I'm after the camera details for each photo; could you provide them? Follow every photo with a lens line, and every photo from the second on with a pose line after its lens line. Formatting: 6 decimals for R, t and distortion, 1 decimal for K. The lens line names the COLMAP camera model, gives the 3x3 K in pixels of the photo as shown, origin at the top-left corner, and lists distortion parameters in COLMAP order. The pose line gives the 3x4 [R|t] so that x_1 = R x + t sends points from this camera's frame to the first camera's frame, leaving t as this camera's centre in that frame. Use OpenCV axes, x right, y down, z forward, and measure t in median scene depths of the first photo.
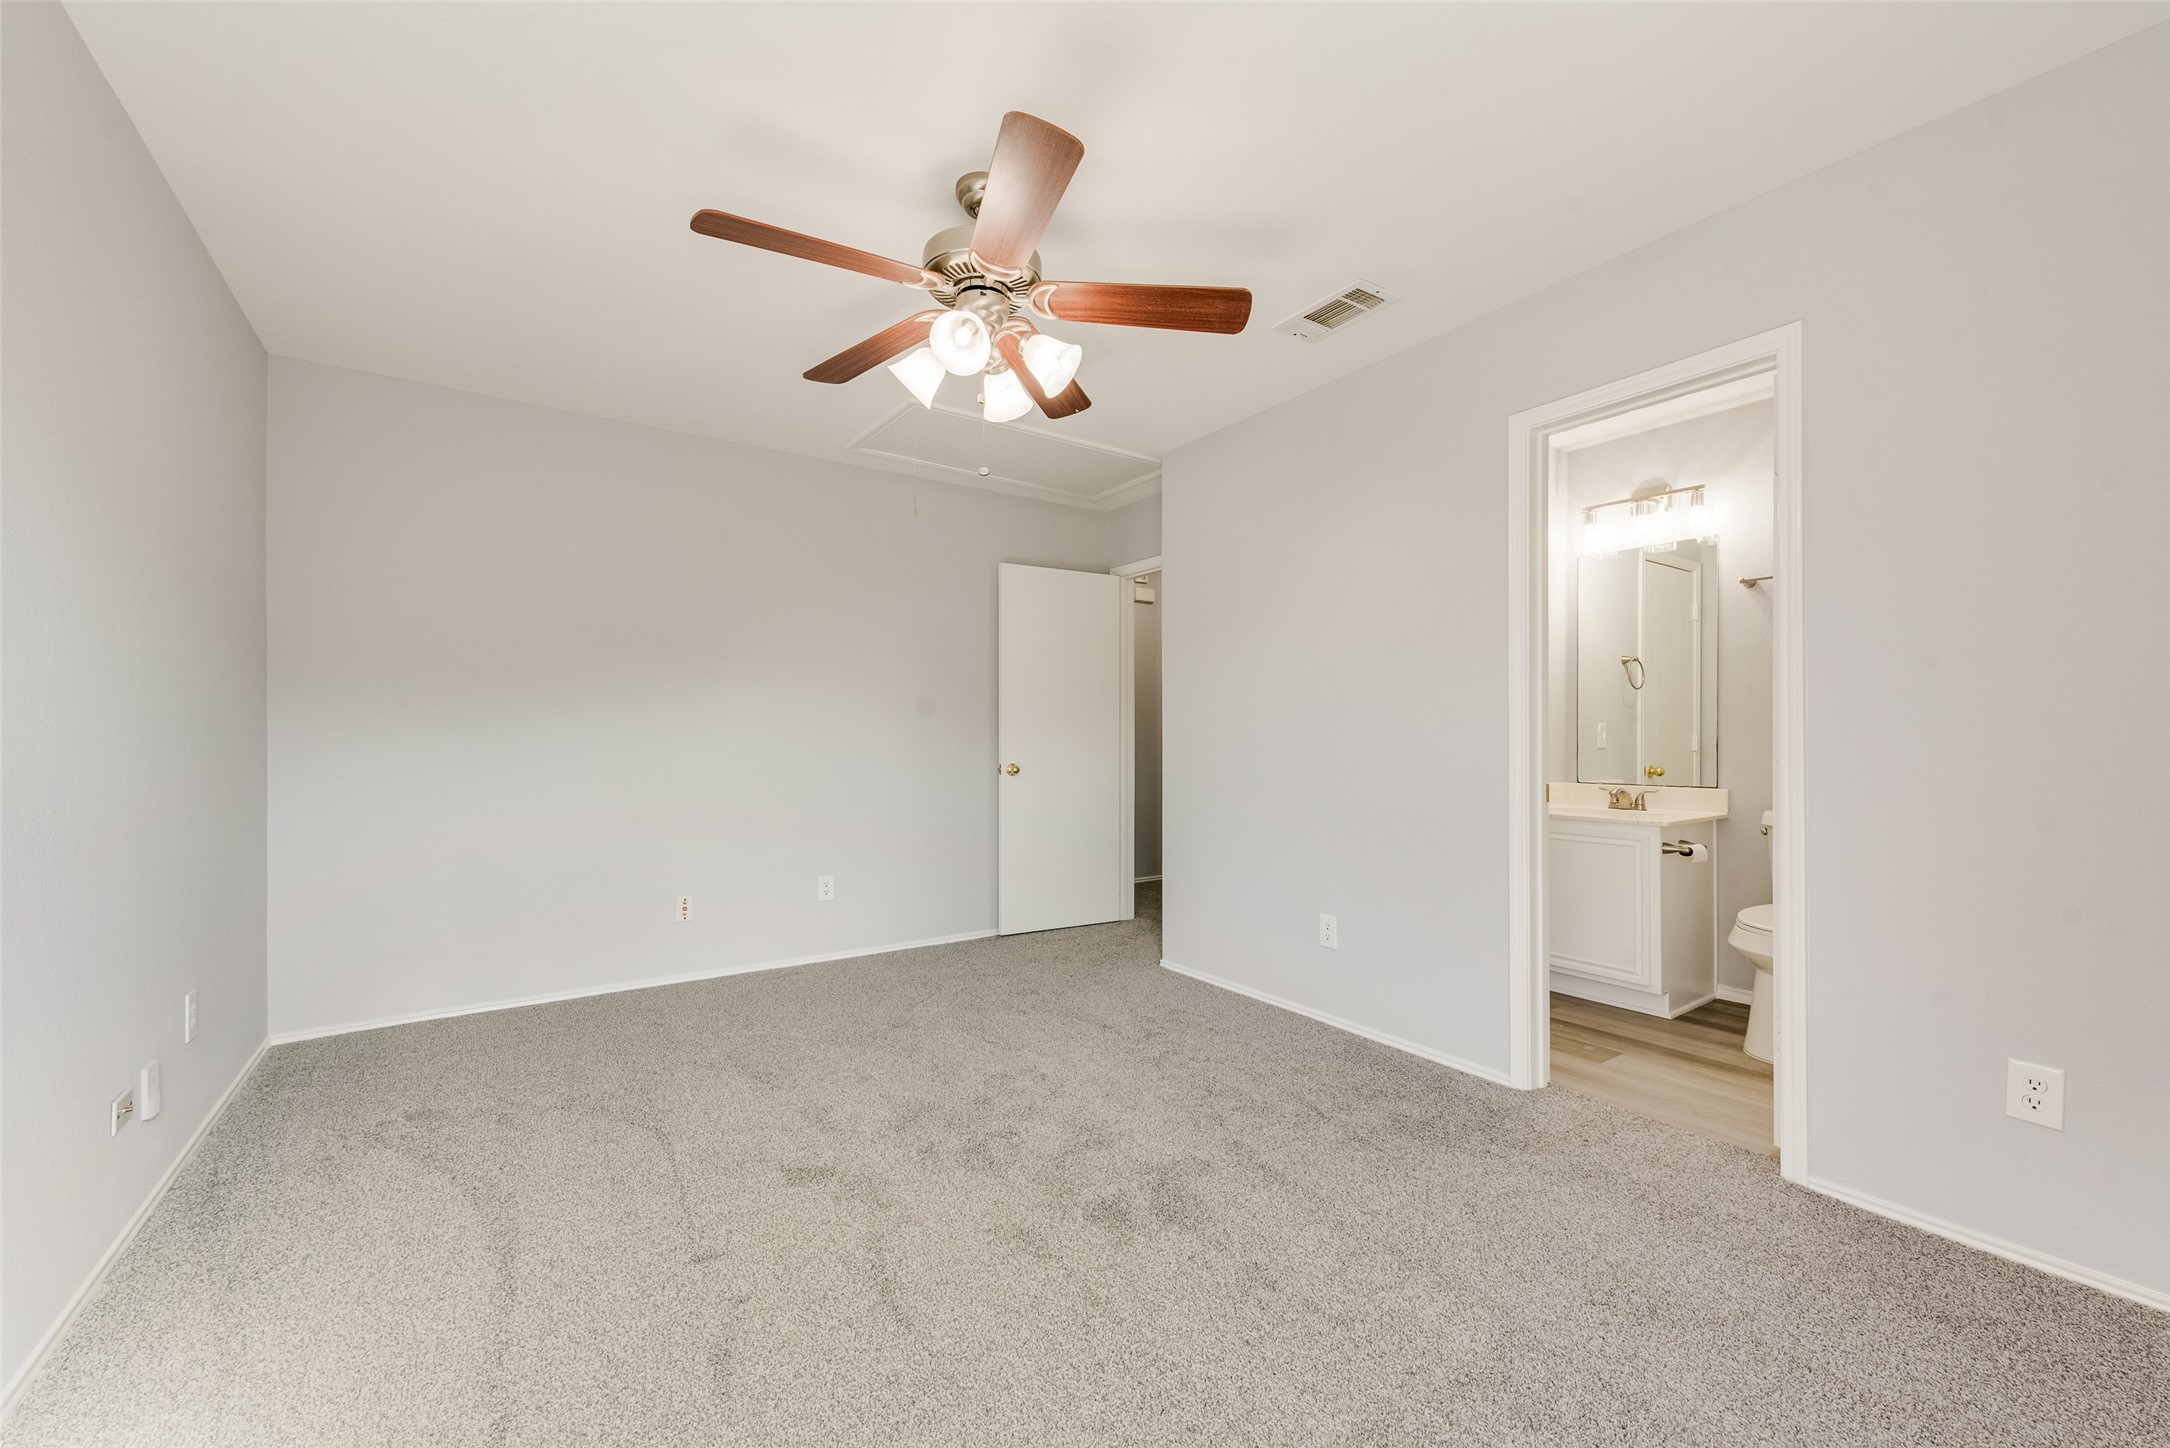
lens RADIAL K [[854.1, 0, 1088.6], [0, 854.1, 732.4], [0, 0, 1]] dist [0.019935, -0.006101]
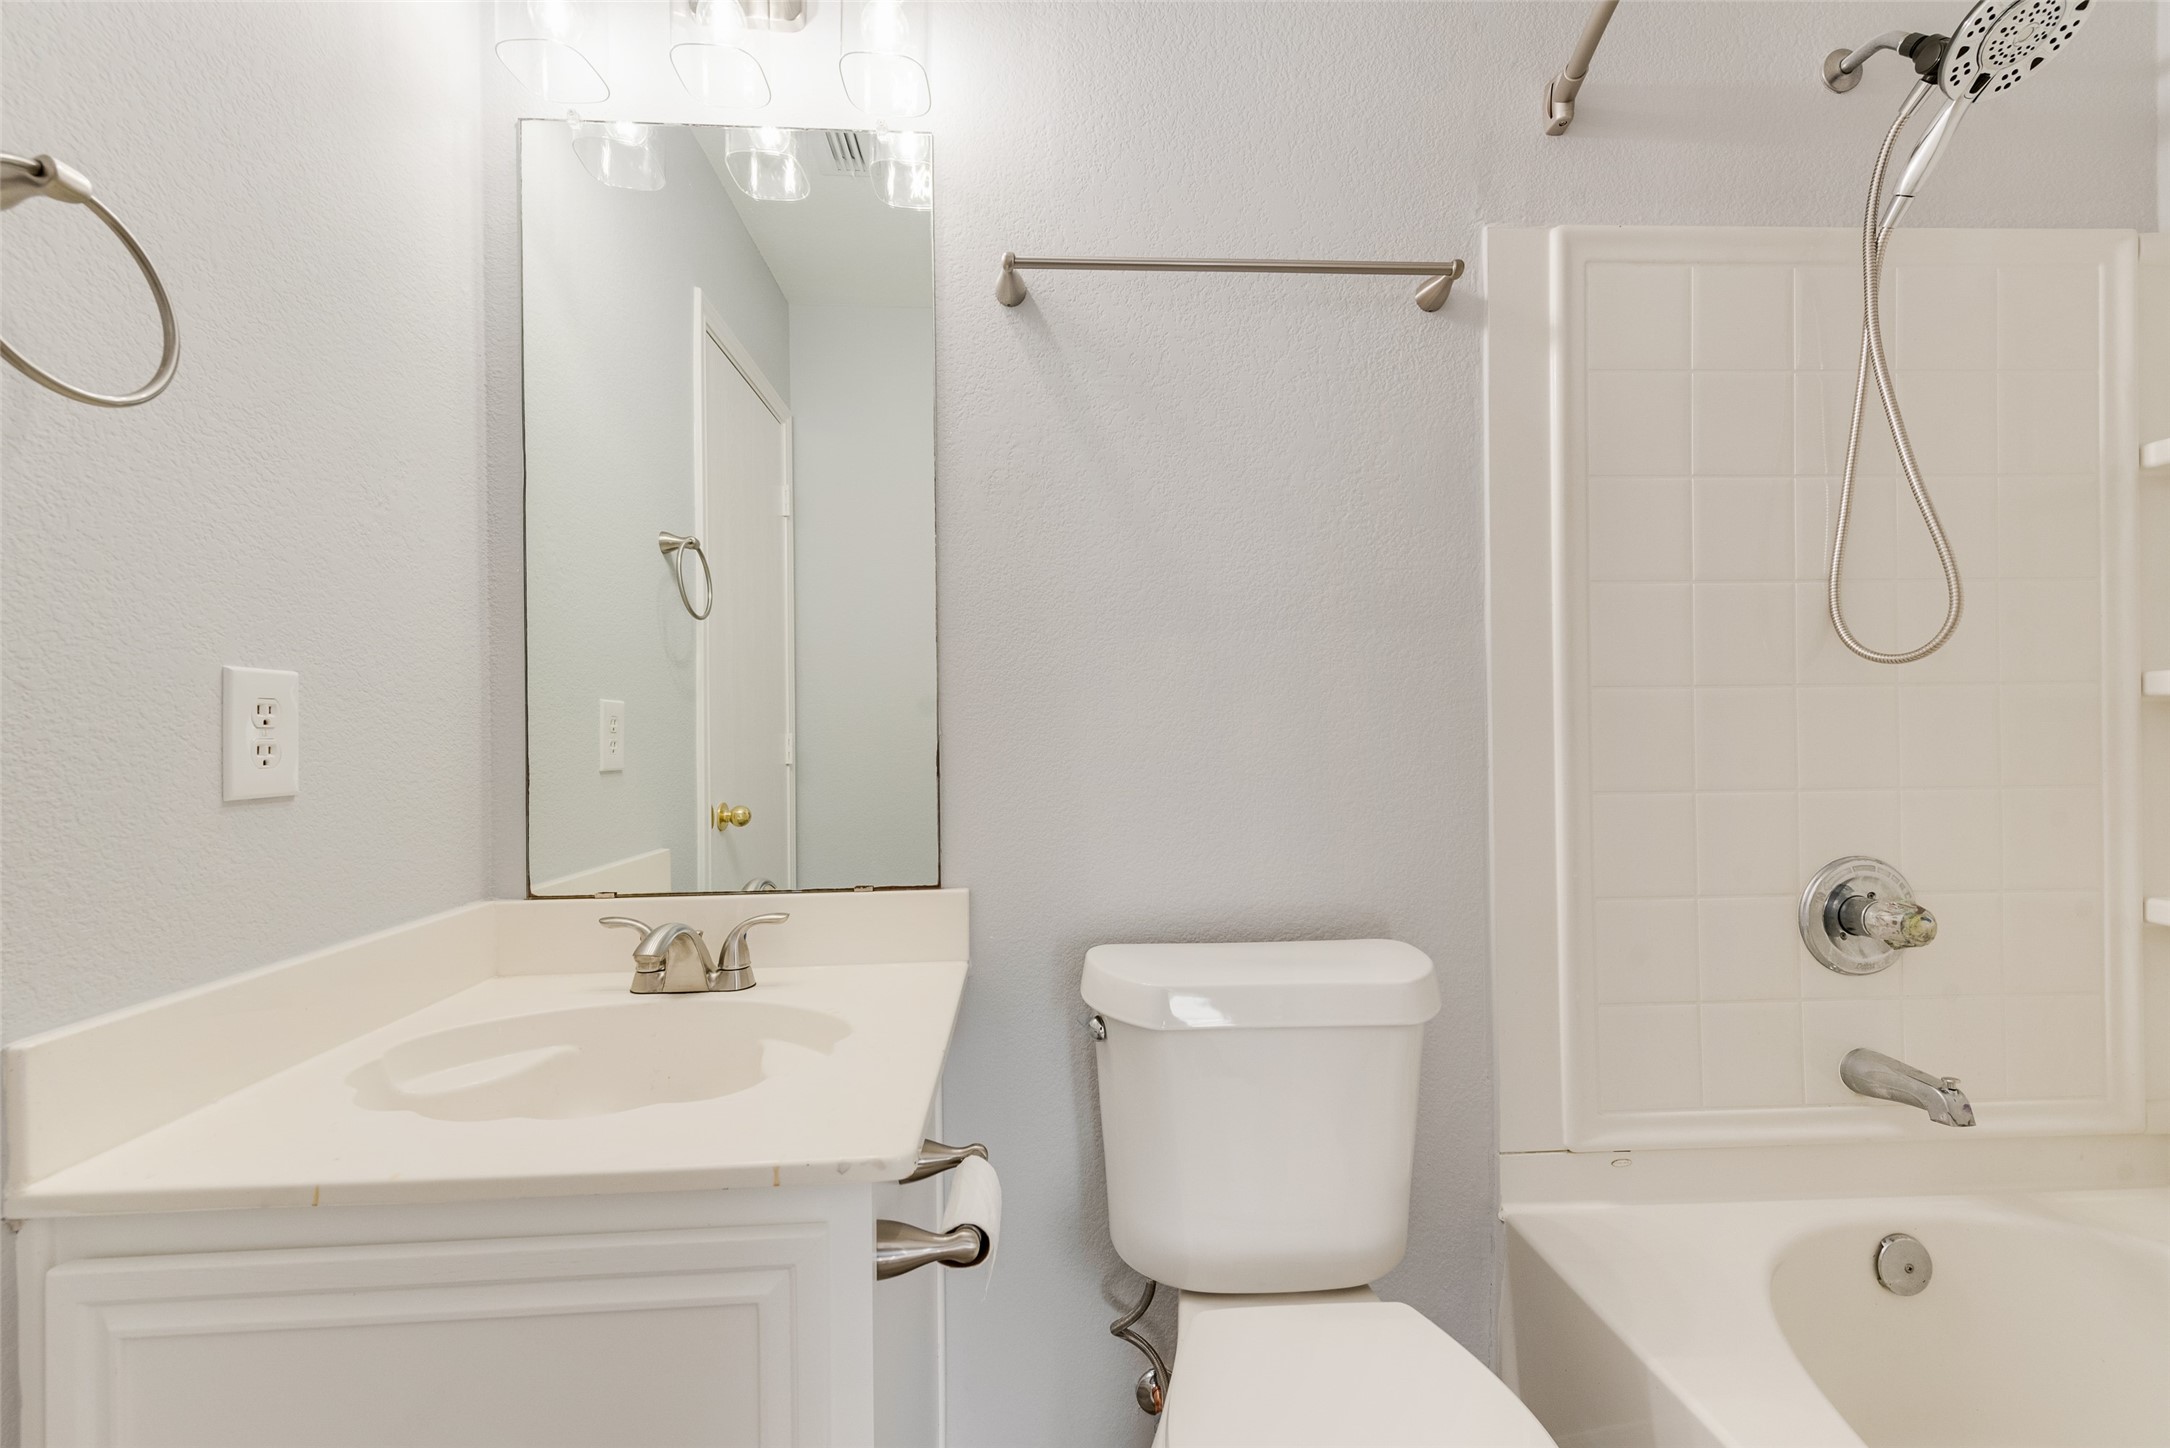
lens RADIAL K [[854.1, 0, 1088.6], [0, 854.1, 732.4], [0, 0, 1]] dist [0.019935, -0.006101]
pose [[0.508855, -0.004165, 0.860842, 0.416022], [0.008111, 0.999967, 0.000043, 0.004495], [-0.860814, 0.006961, 0.508872, 0.689242]]
